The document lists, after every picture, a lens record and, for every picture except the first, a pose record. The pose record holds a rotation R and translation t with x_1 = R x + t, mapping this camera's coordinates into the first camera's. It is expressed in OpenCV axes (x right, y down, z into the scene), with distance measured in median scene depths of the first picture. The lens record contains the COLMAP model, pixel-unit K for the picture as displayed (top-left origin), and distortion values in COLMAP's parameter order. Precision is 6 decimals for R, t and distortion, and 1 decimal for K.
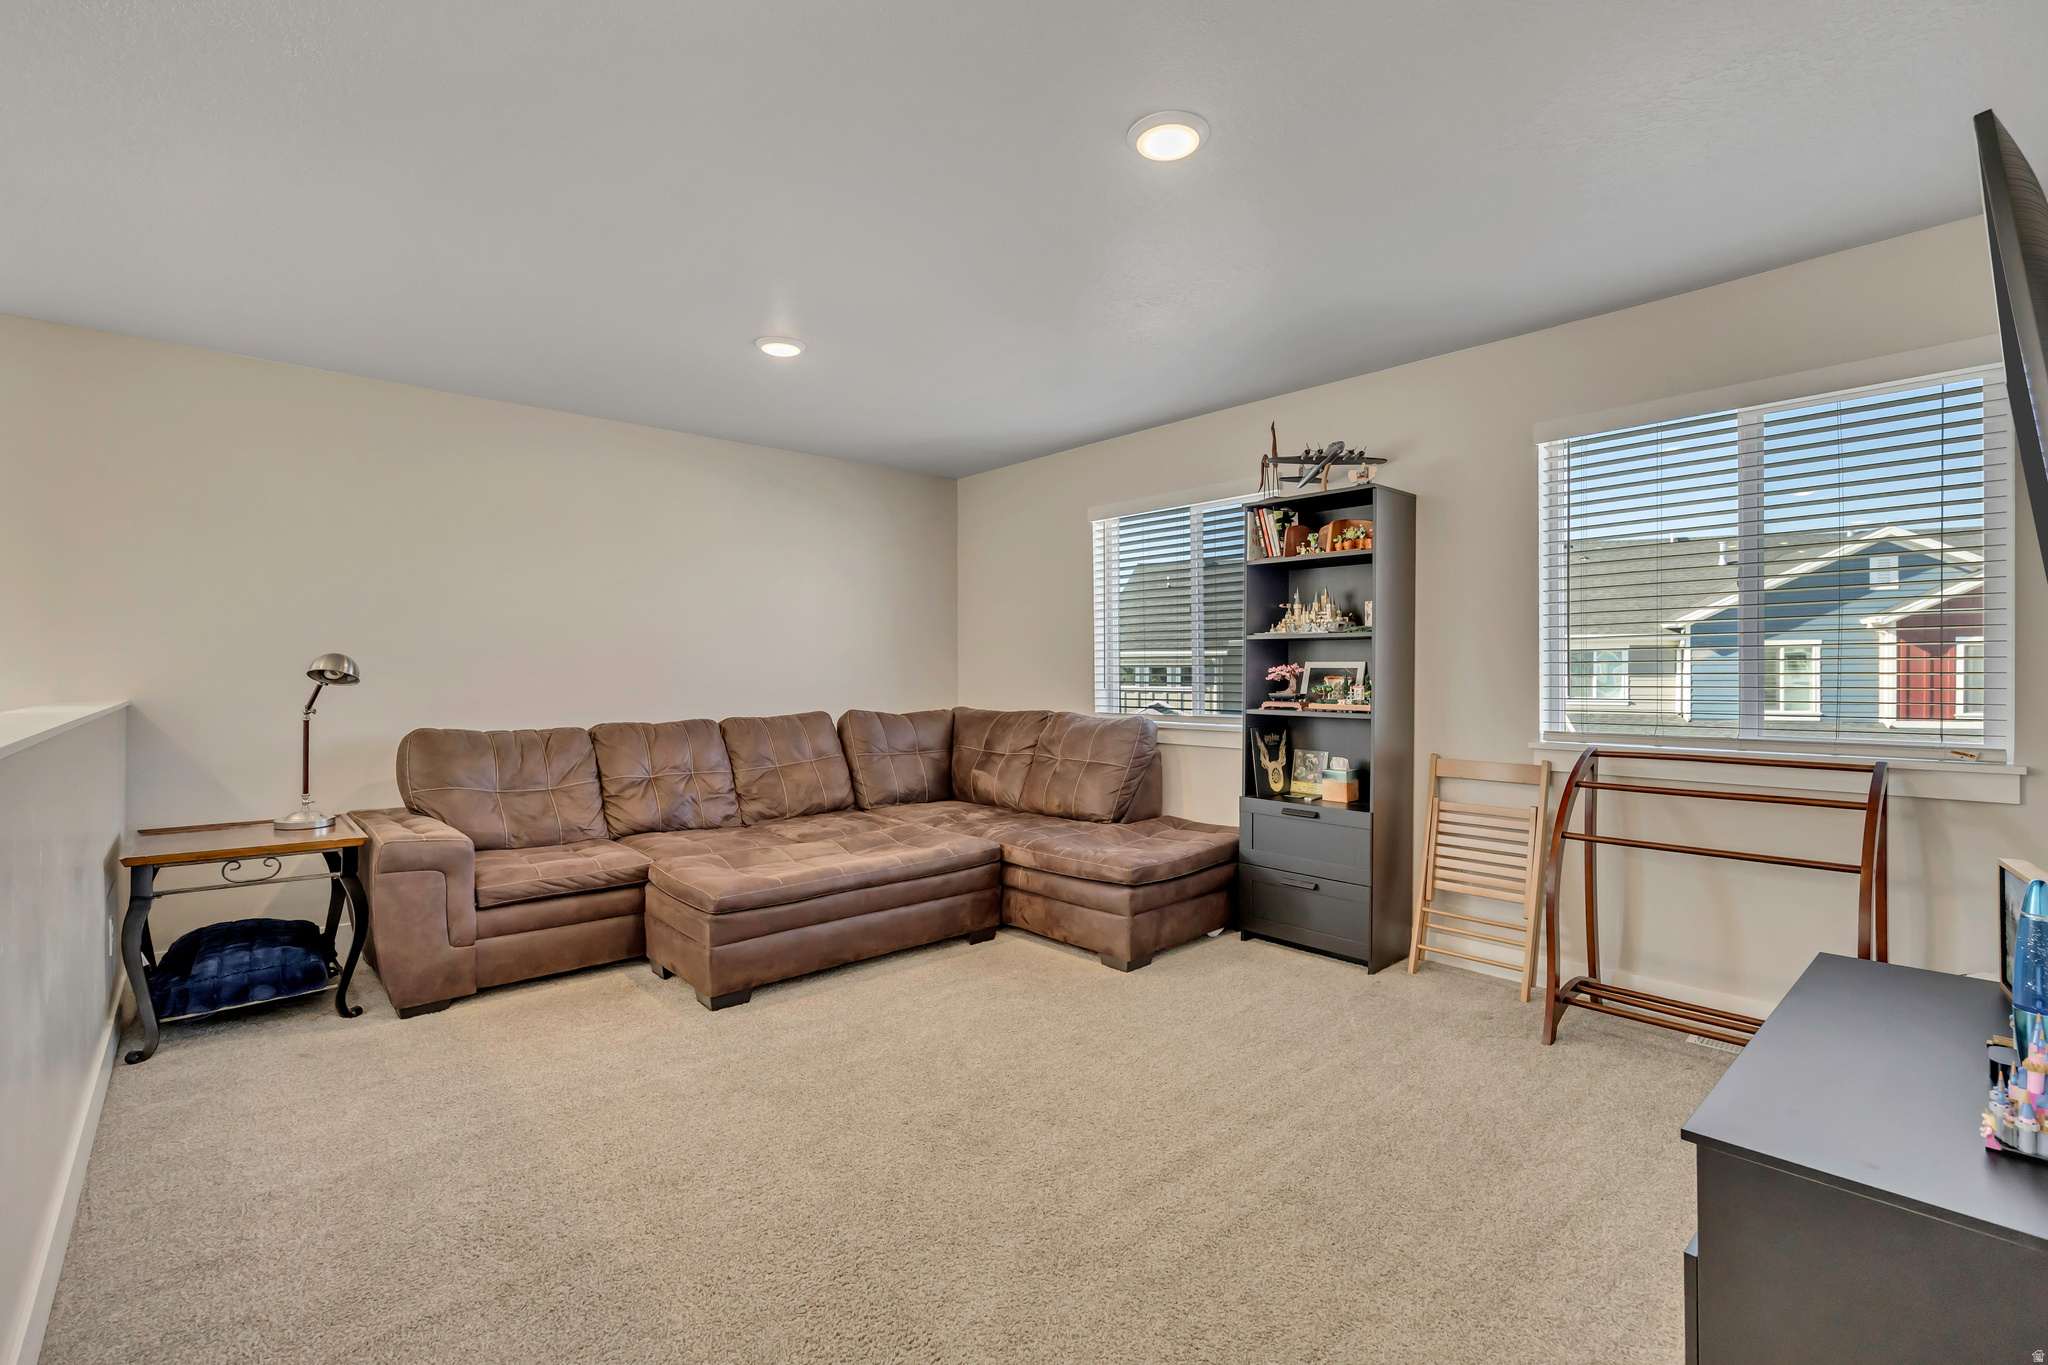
lens RADIAL K [[907.3, 0, 1024.0], [0, 907.3, 682.5], [0, 0, 1]] dist [-0.064688, -0.000106]
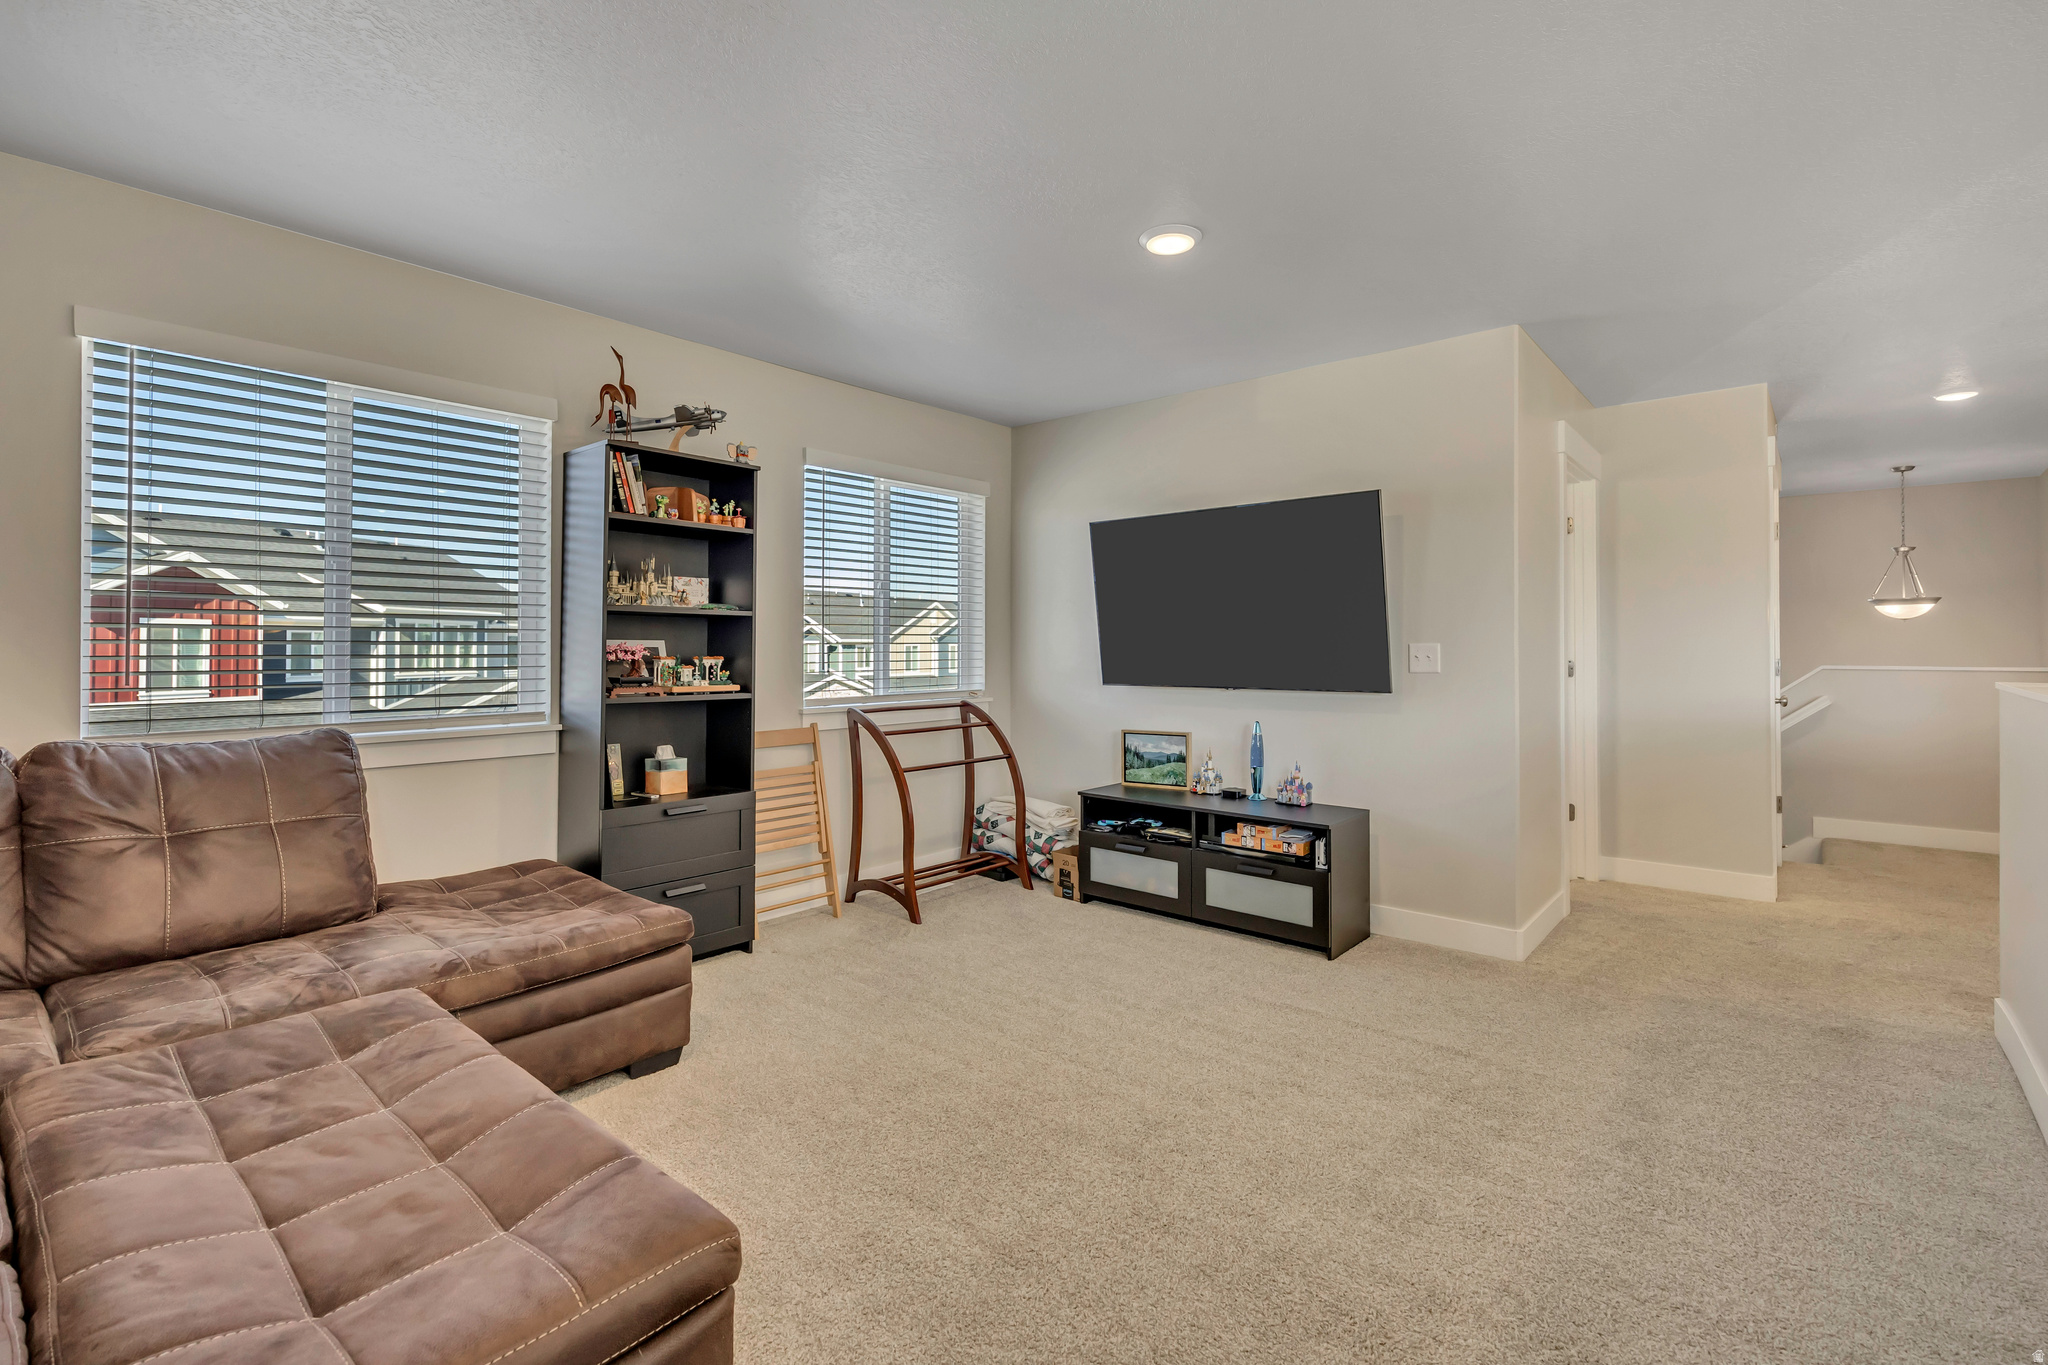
lens RADIAL K [[896.7, 0, 1025.6], [0, 896.7, 644.0], [0, 0, 1]] dist [0.000040, 0.000005]
pose [[-0.141106, 0.010904, 0.989934, -0.392383], [0.014024, 0.999861, -0.009015, -0.003809], [-0.989895, 0.012611, -0.141239, 0.497291]]
